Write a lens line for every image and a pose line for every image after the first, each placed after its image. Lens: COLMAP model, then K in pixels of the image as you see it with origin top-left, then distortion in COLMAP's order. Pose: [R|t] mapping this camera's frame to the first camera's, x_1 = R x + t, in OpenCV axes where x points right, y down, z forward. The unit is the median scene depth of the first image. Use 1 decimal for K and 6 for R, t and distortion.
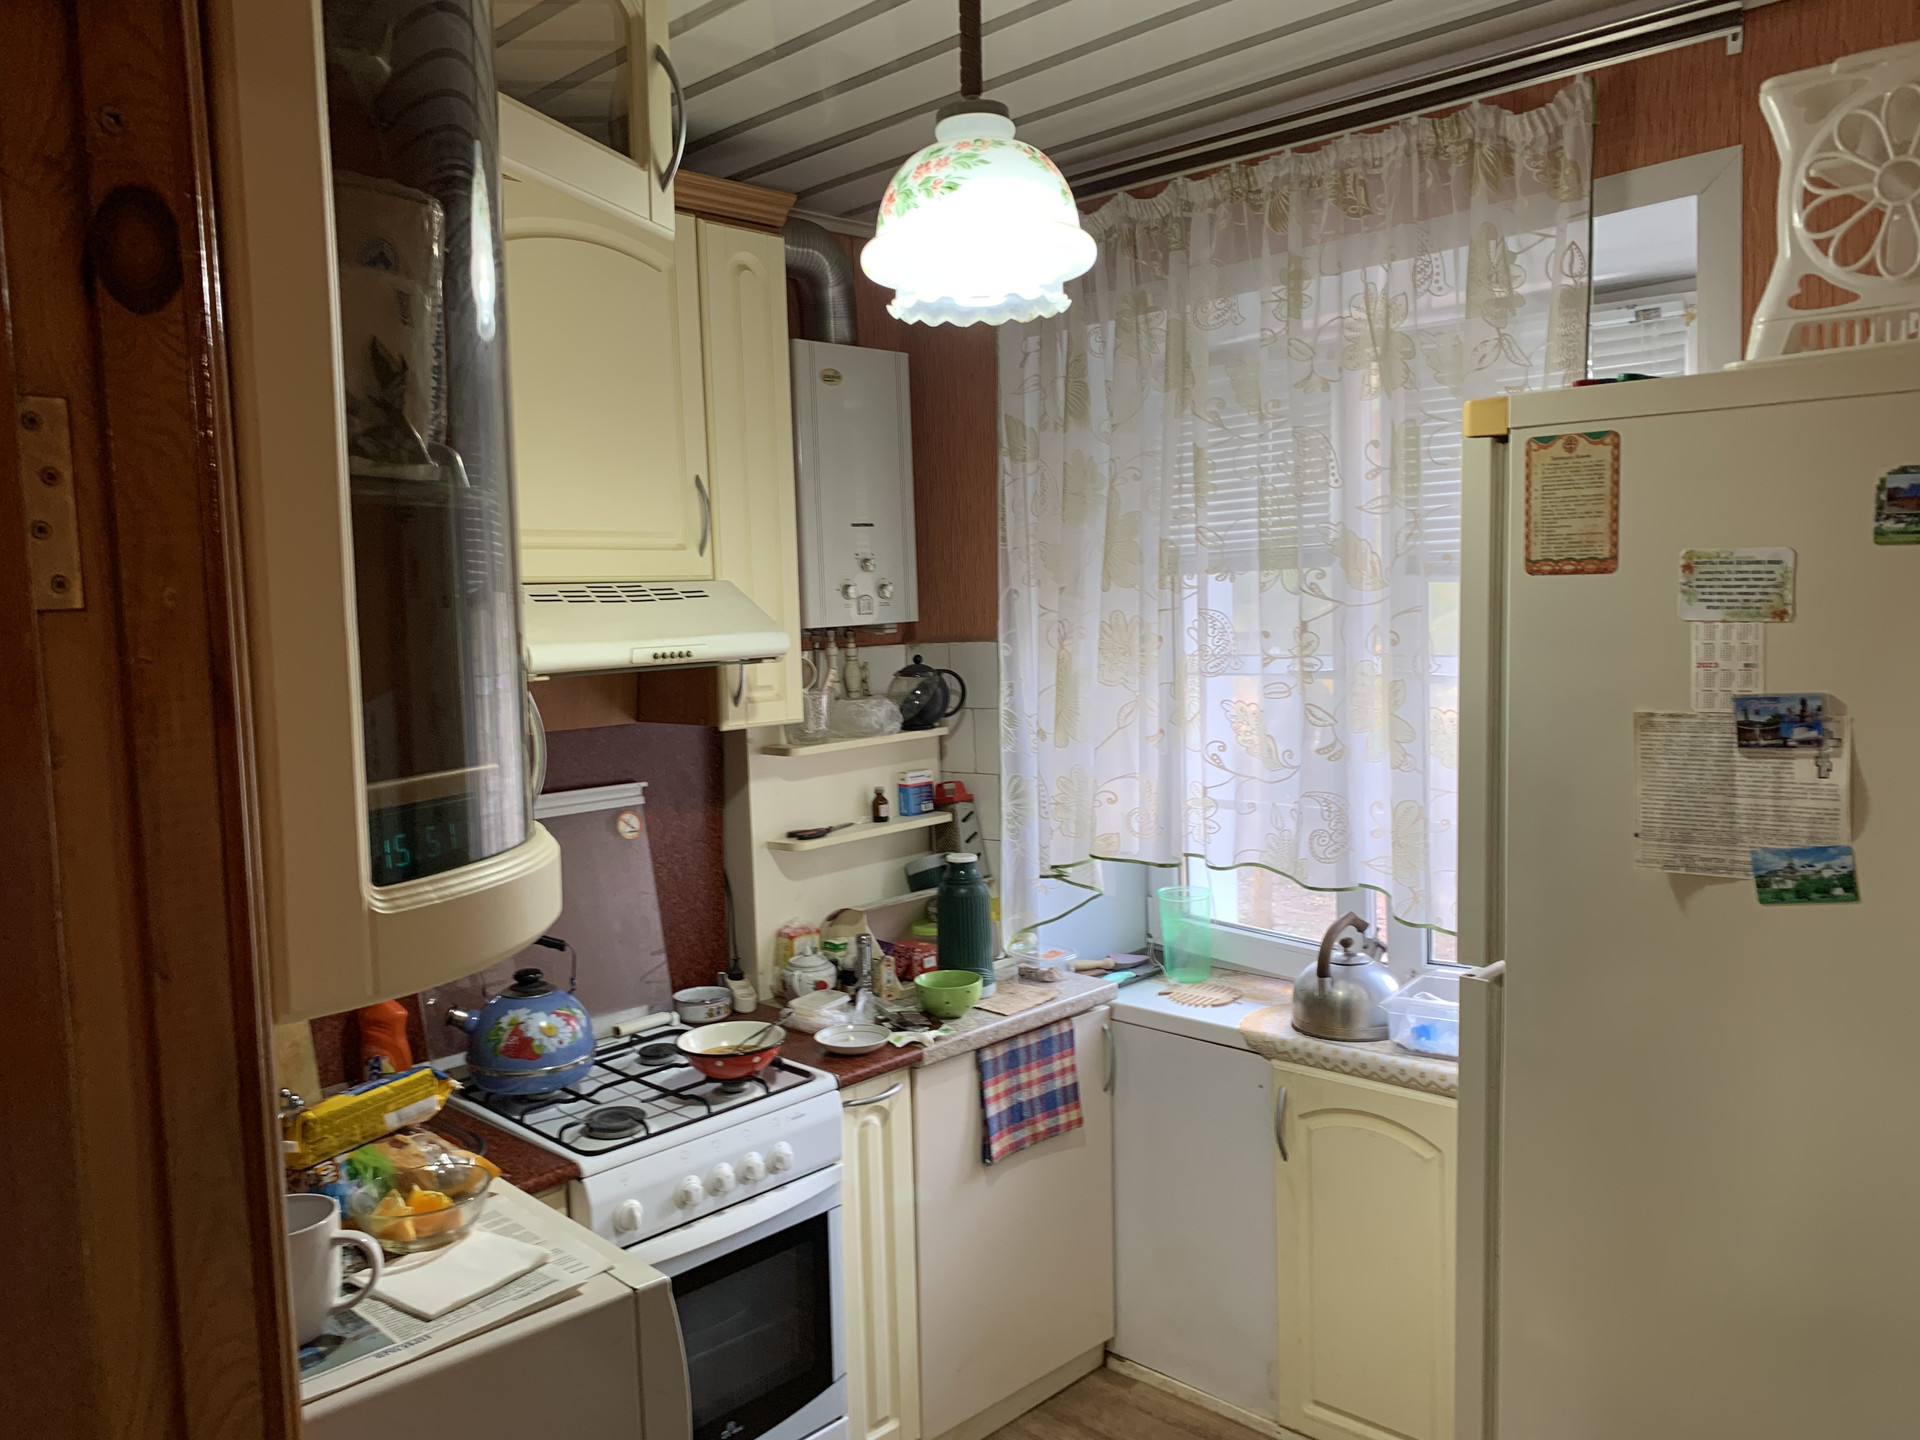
lens RADIAL K [[1452.5, 0, 935.4], [0, 1452.5, 725.1], [0, 0, 1]] dist [0.148538, -0.000926]
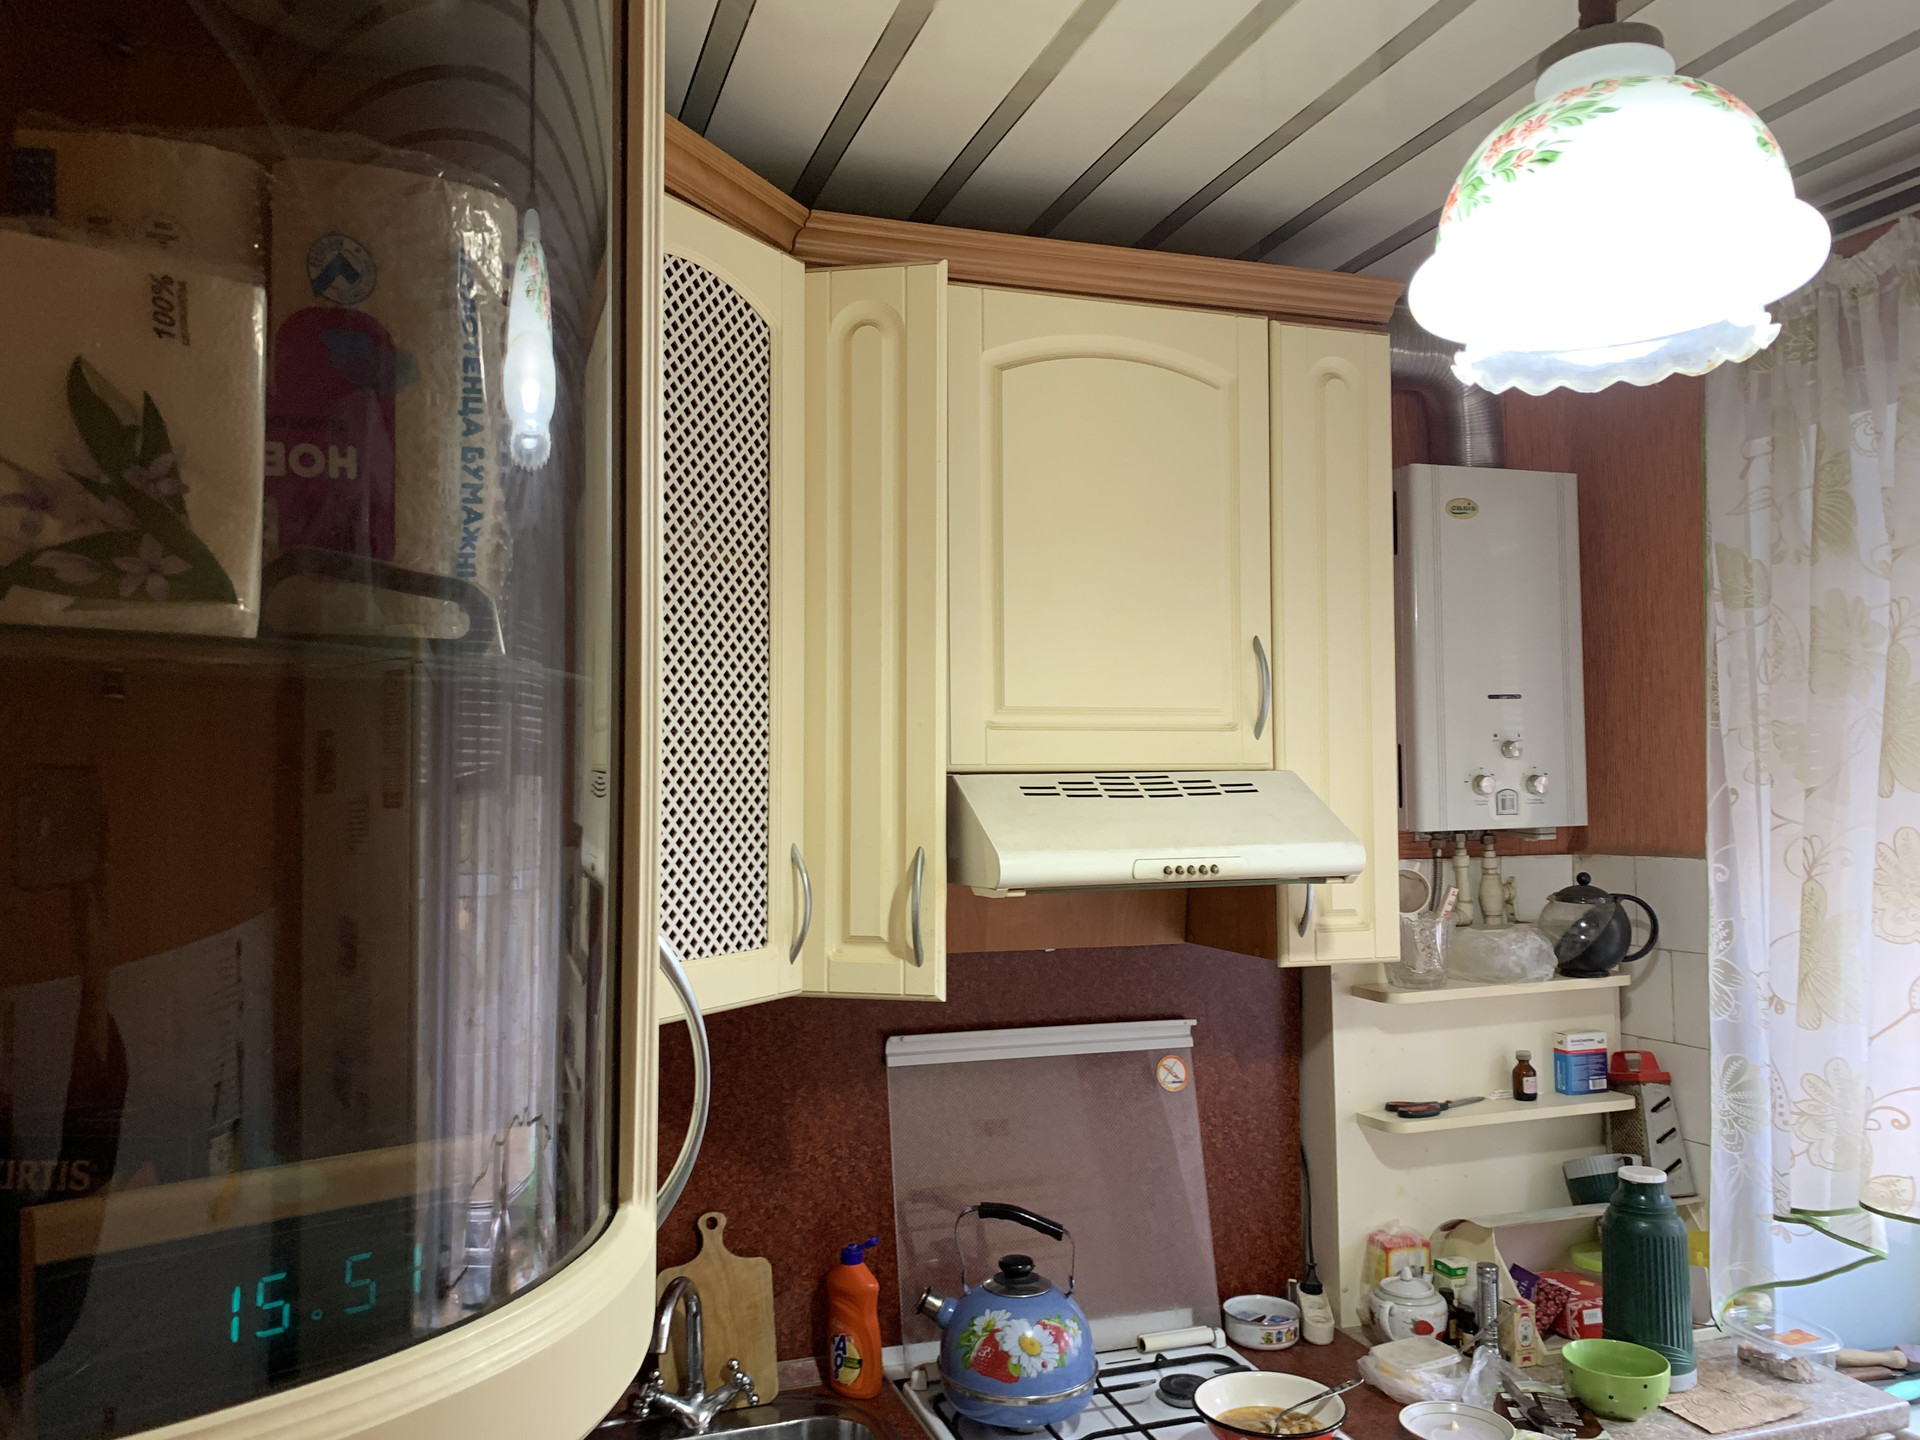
lens RADIAL K [[1464.0, 0, 954.6], [0, 1464.0, 724.2], [0, 0, 1]] dist [0.014208, -0.004686]
pose [[0.894319, 0.009331, -0.447333, 0.036604], [-0.060726, 0.993063, -0.100690, -0.031074], [0.443290, 0.117213, 0.888682, 0.212065]]
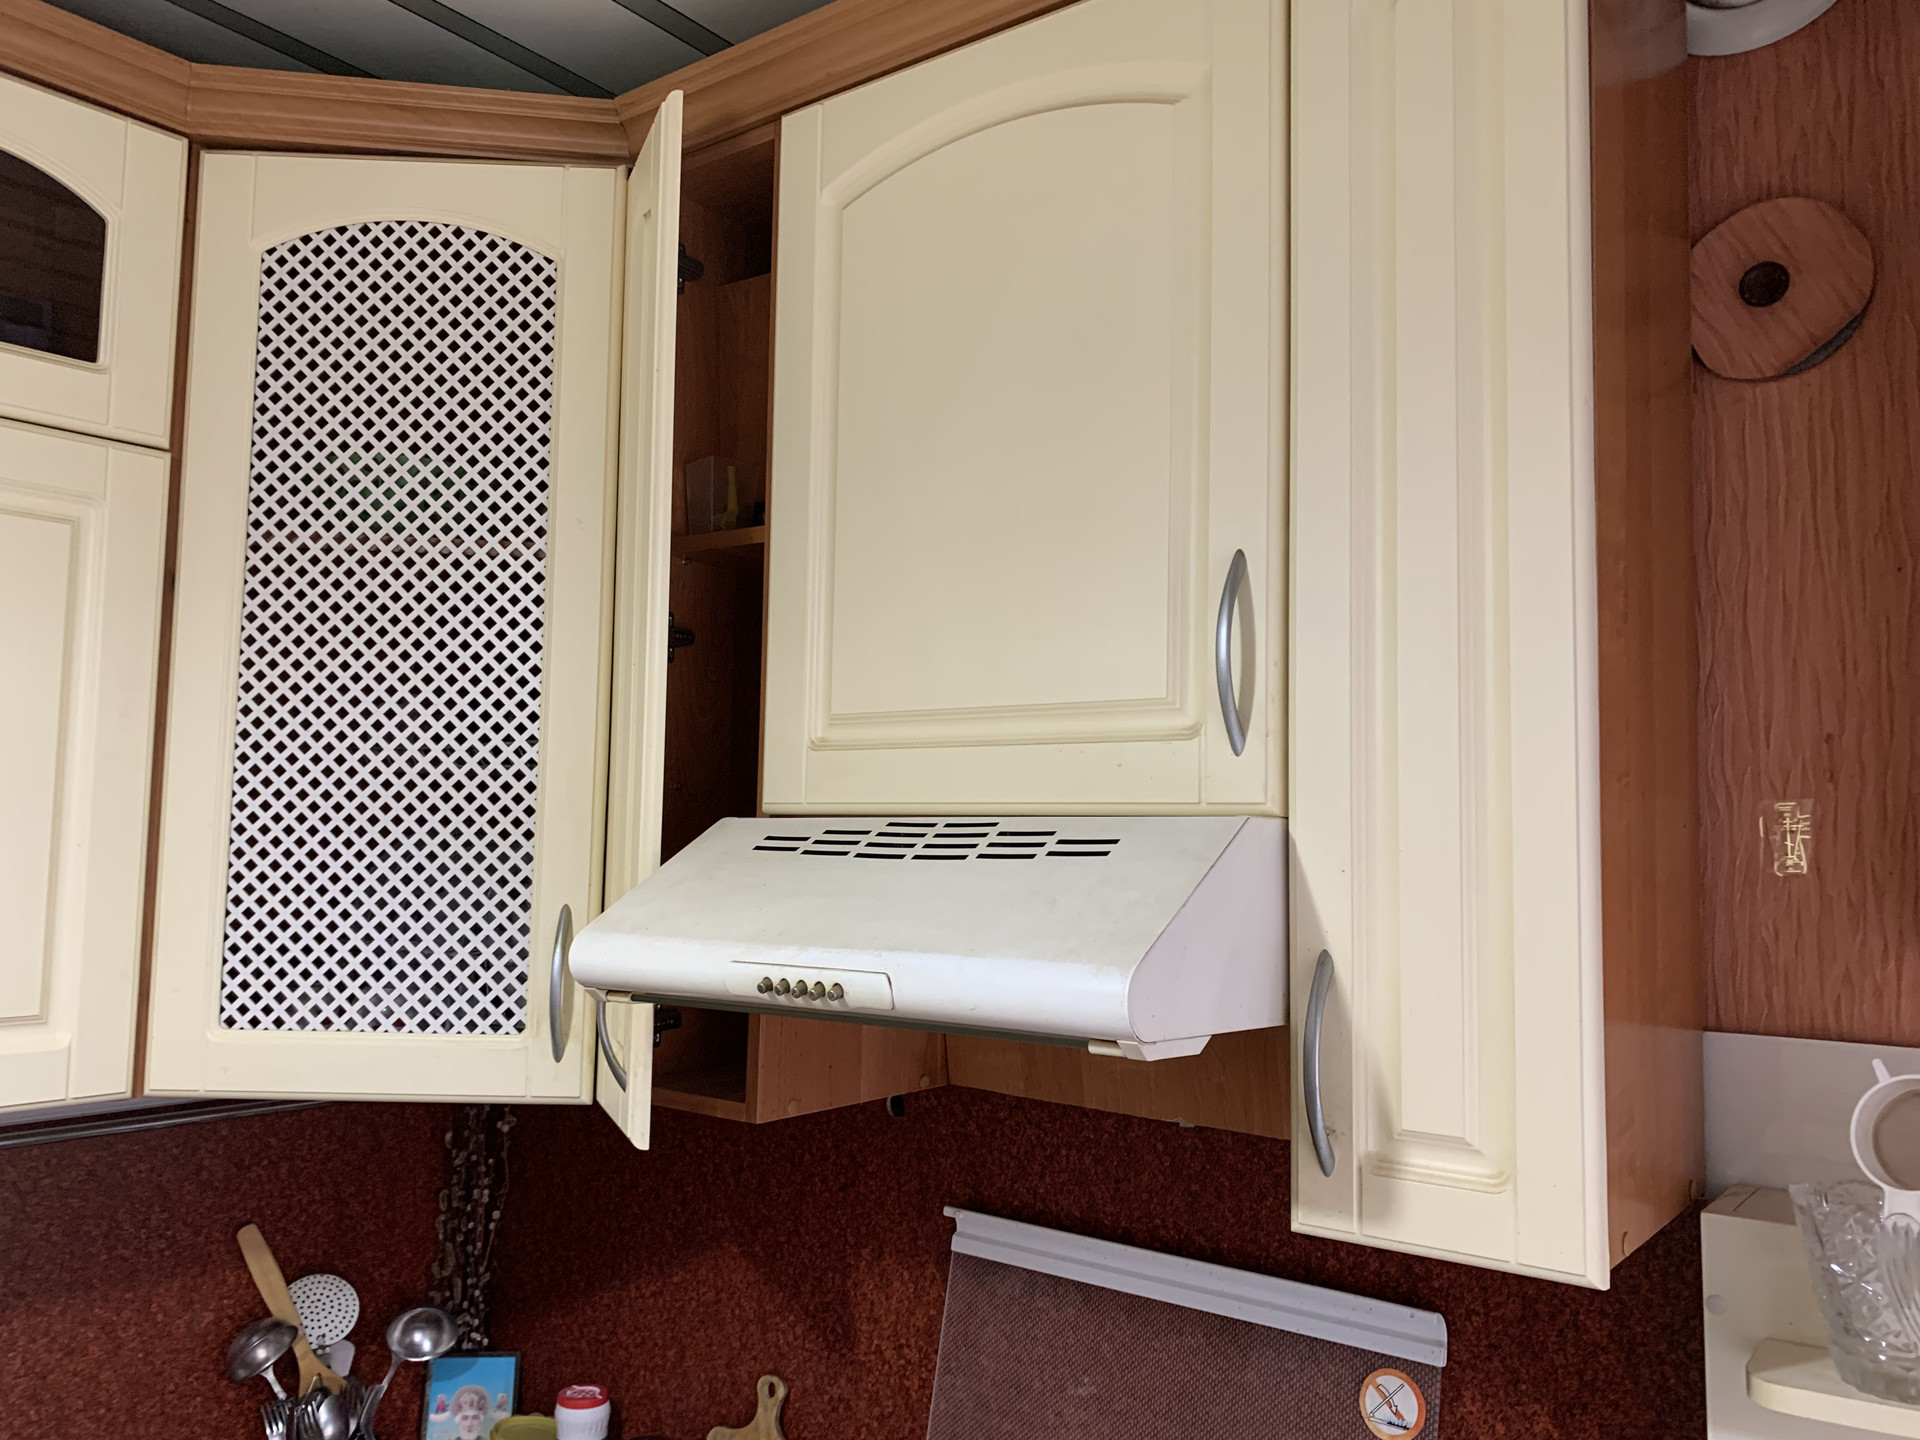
lens RADIAL K [[1467.6, 0, 960.2], [0, 1467.6, 718.2], [0, 0, 1]] dist [-0.012637, -0.038221]
pose [[0.121772, -0.053132, -0.991135, 0.187106], [-0.117407, 0.990785, -0.067538, -0.079195], [0.985590, 0.124591, 0.114412, 0.774610]]
